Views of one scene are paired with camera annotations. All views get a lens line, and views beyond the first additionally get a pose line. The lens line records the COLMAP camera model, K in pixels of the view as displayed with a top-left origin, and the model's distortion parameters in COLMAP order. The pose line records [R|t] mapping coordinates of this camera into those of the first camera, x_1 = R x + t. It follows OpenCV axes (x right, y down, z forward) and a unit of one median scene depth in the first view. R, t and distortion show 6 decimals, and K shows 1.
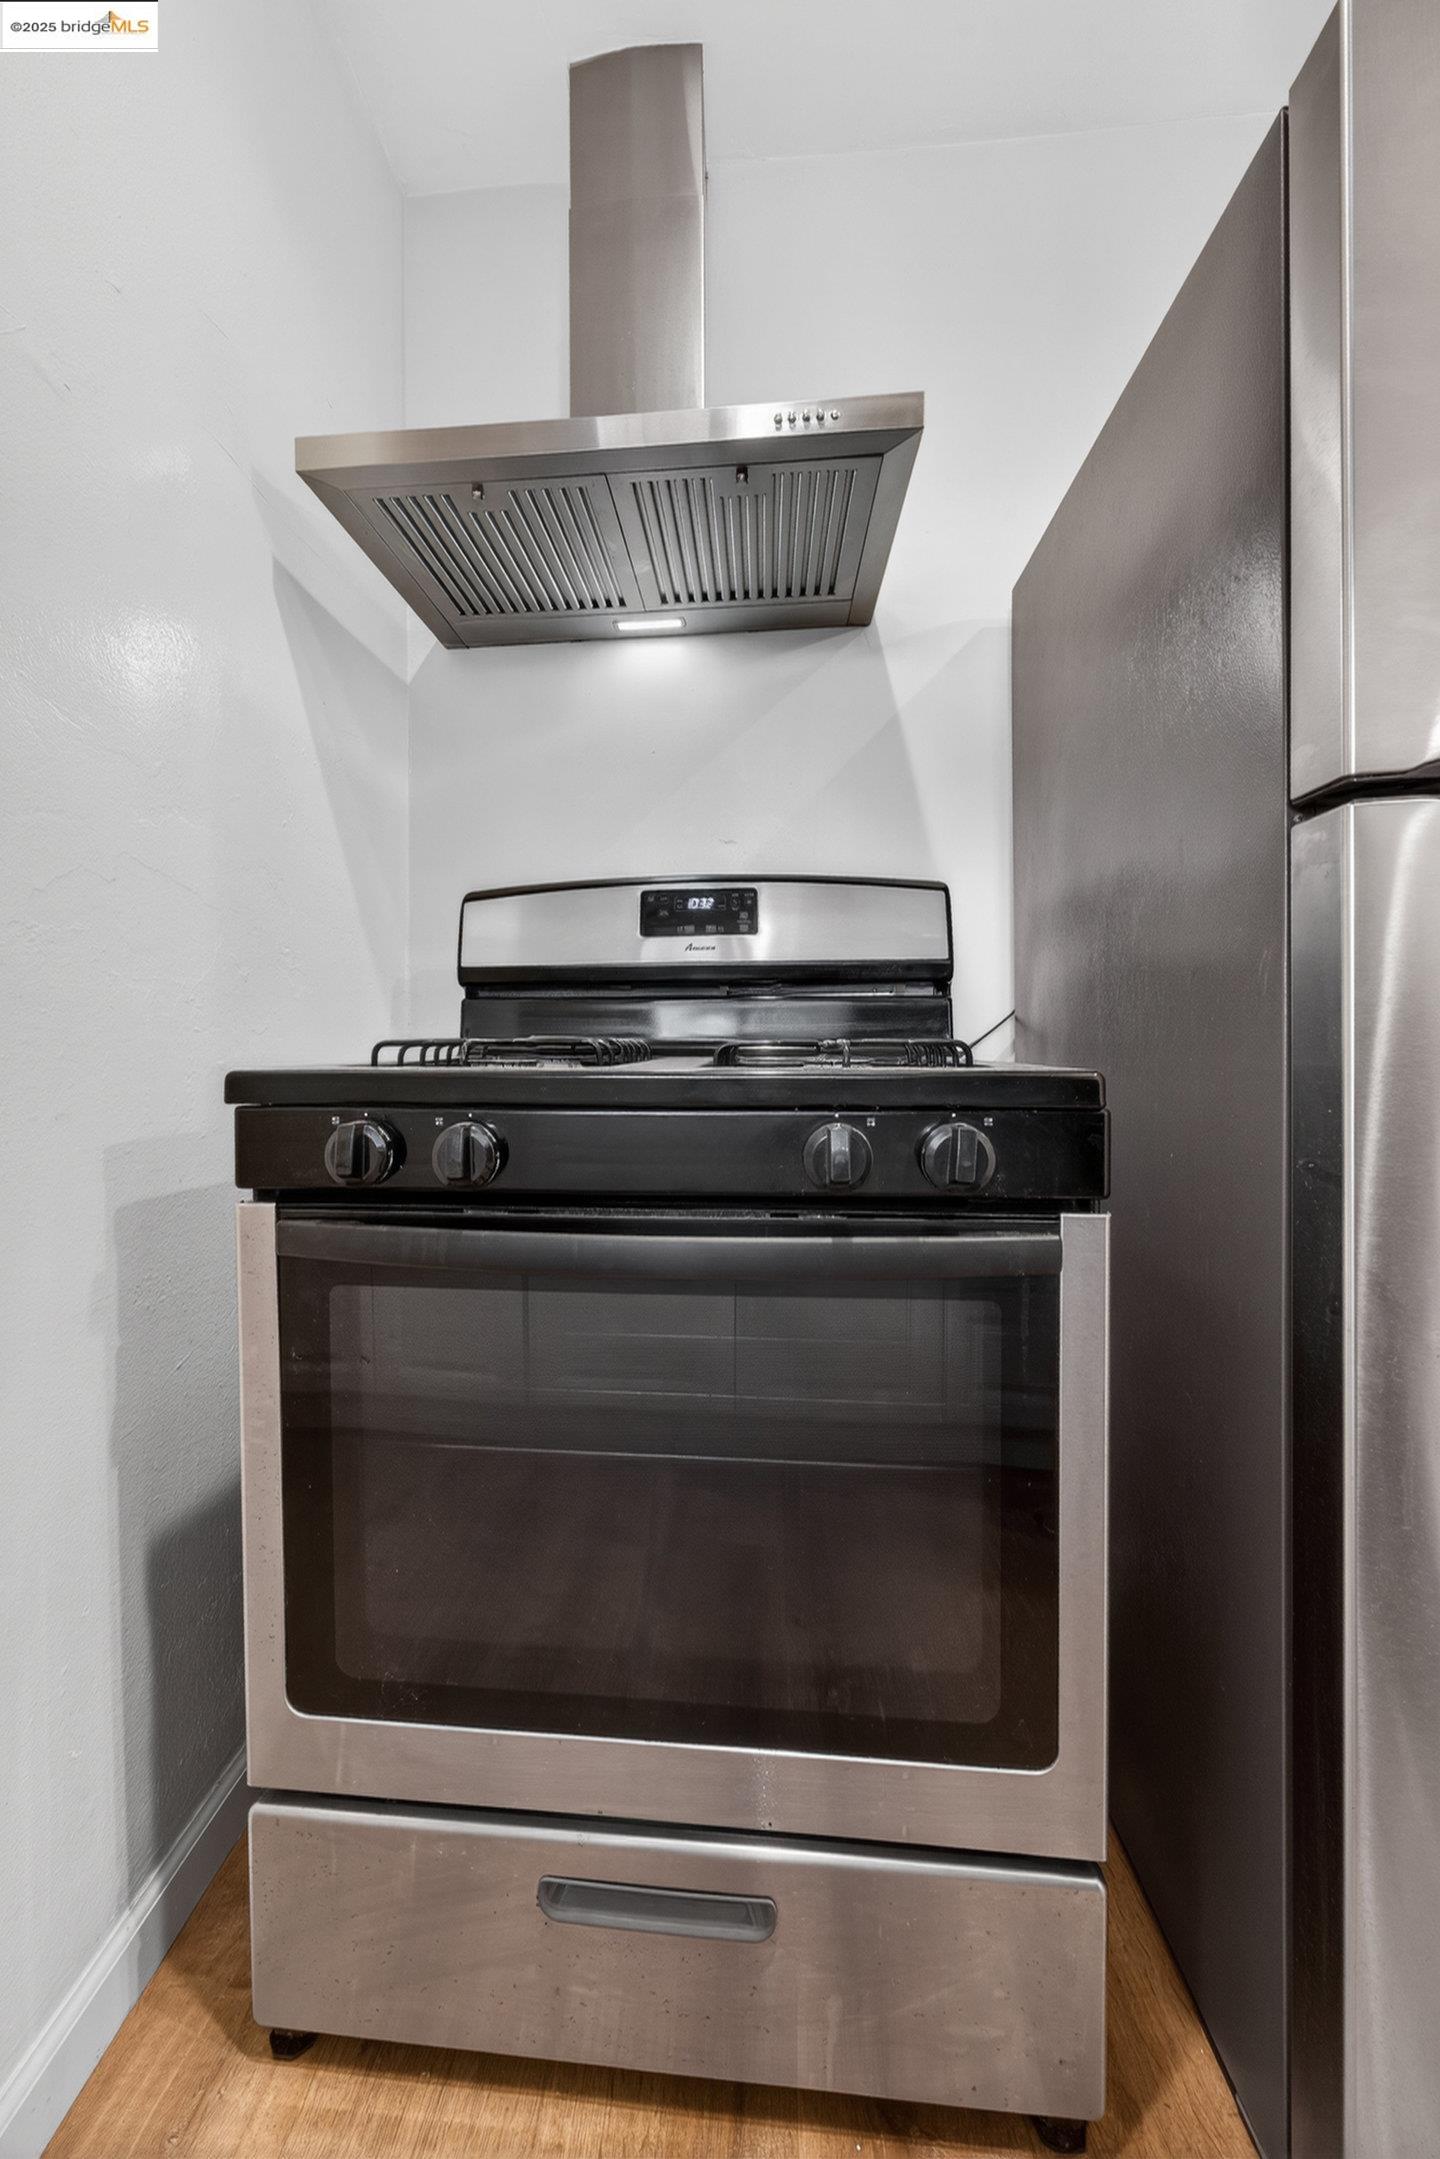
lens RADIAL K [[741.0, 0, 707.0], [0, 741.0, 1088.6], [0, 0, 1]] dist [-0.016398, 0.006610]
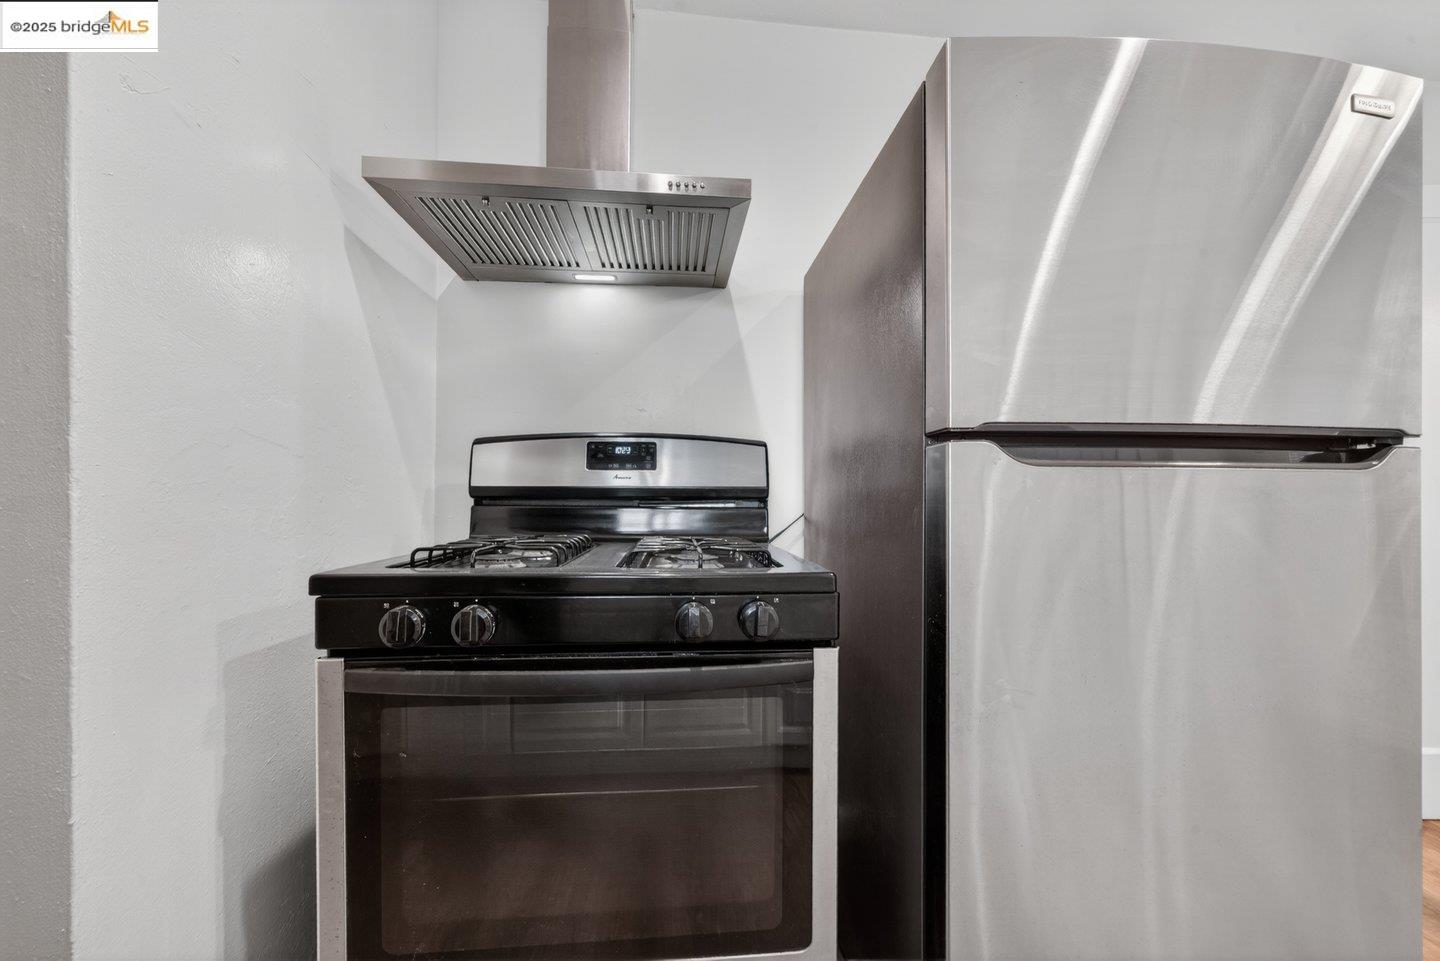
lens RADIAL K [[494.2, 0, 726.9], [0, 494.2, 480.6], [0, 0, 1]] dist [-0.016398, 0.006610]
pose [[0.985936, 0.010893, 0.166768, 0.040201], [-0.008397, 0.999842, -0.015667, -0.181069], [-0.166912, 0.014046, 0.985872, -0.153379]]
